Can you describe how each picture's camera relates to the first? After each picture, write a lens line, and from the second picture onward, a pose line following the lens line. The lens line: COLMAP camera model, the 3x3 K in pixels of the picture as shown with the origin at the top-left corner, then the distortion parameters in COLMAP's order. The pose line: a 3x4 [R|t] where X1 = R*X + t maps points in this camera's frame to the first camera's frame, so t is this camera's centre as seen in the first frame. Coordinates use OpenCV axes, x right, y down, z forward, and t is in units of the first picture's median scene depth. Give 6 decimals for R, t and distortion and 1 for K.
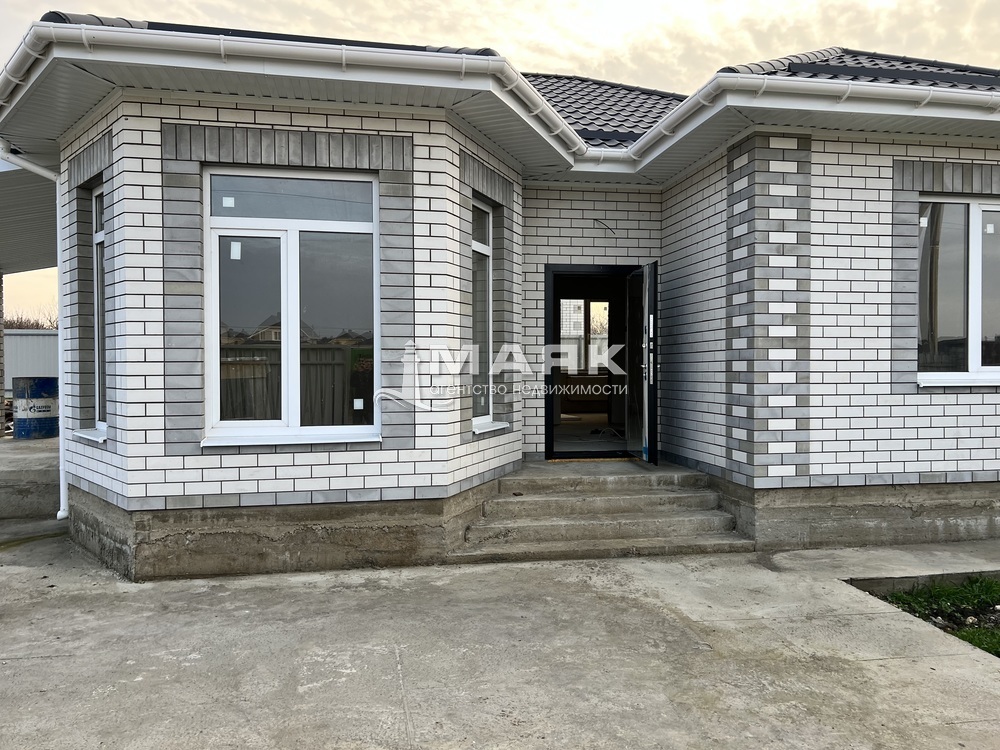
lens RADIAL K [[753.1, 0, 505.3], [0, 753.1, 376.5], [0, 0, 1]] dist [0.053753, -0.064059]
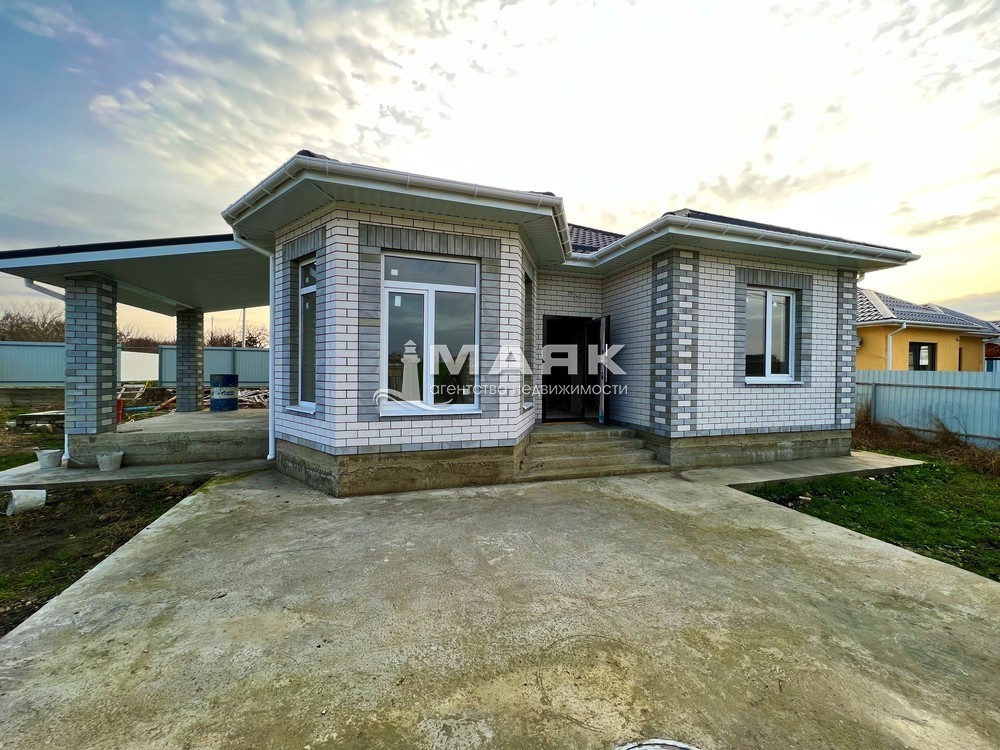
lens RADIAL K [[399.6, 0, 501.1], [0, 399.6, 375.8], [0, 0, 1]] dist [-0.001826, -0.000064]
pose [[0.991151, 0.010204, 0.132345, -0.219358], [-0.009785, 0.999945, -0.003821, 0.002520], [-0.132376, 0.002492, 0.991196, 0.074944]]
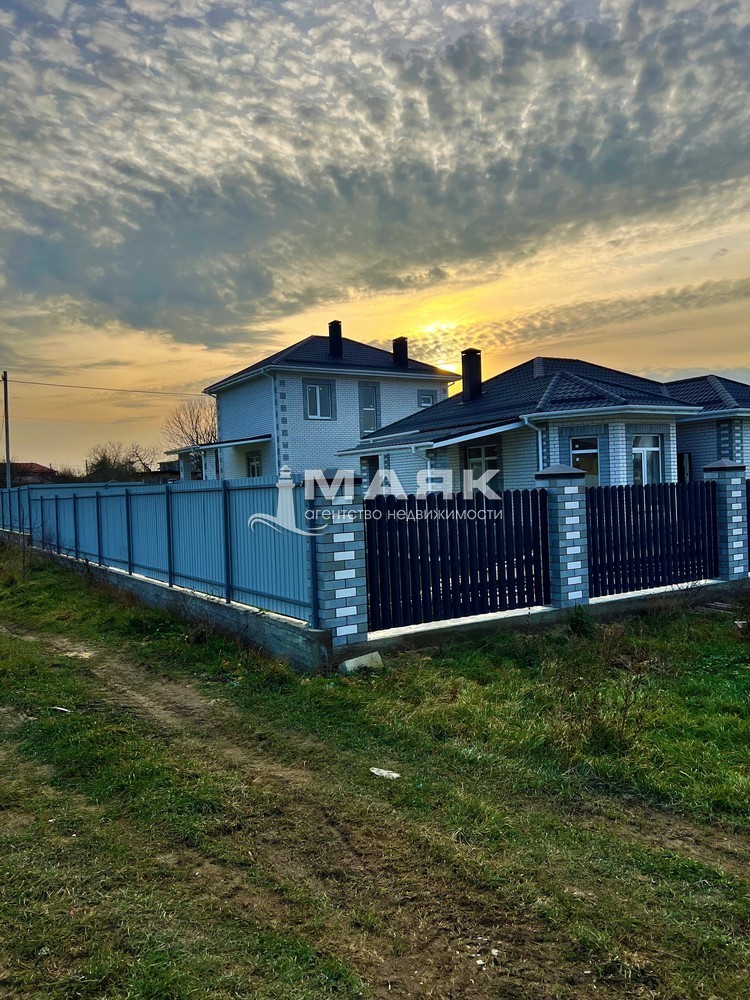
lens RADIAL K [[747.6, 0, 379.6], [0, 747.6, 504.4], [0, 0, 1]] dist [0.054011, -0.052572]
pose [[0.930732, -0.041621, 0.363325, -2.452564], [0.040236, 0.999125, 0.011384, -0.029324], [-0.363481, 0.004024, 0.931593, -1.646755]]
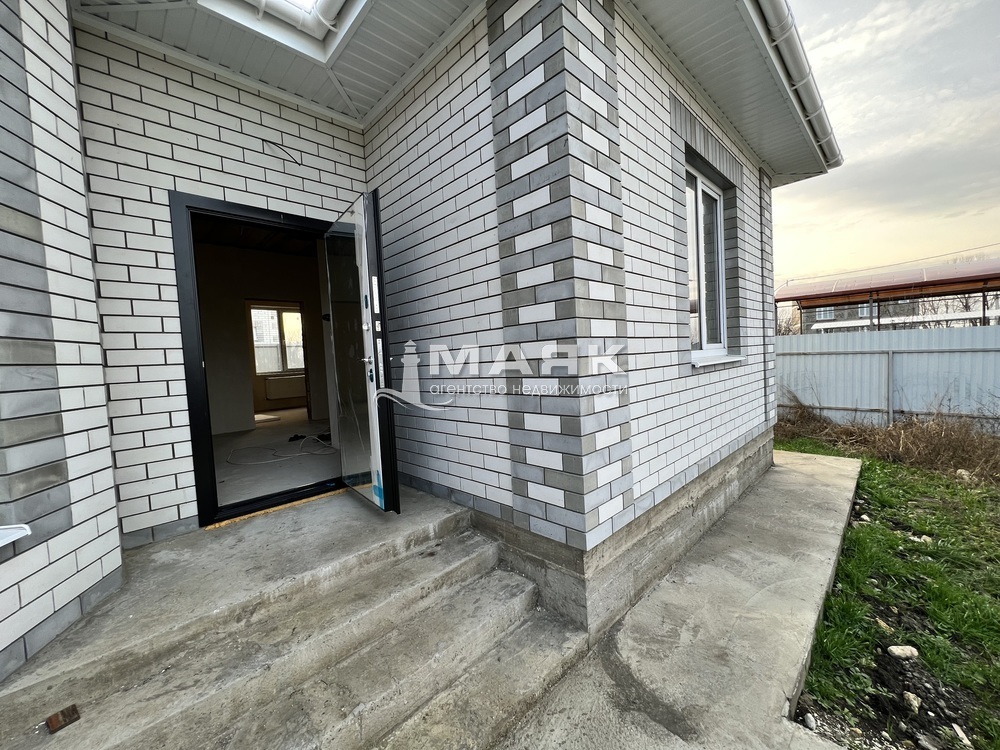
lens RADIAL K [[399.6, 0, 501.1], [0, 399.6, 375.8], [0, 0, 1]] dist [-0.001826, -0.000064]
pose [[0.827758, -0.068274, 0.556916, 0.105097], [0.060425, 0.997644, 0.032494, -0.005374], [-0.557822, 0.006754, 0.829933, 0.770698]]
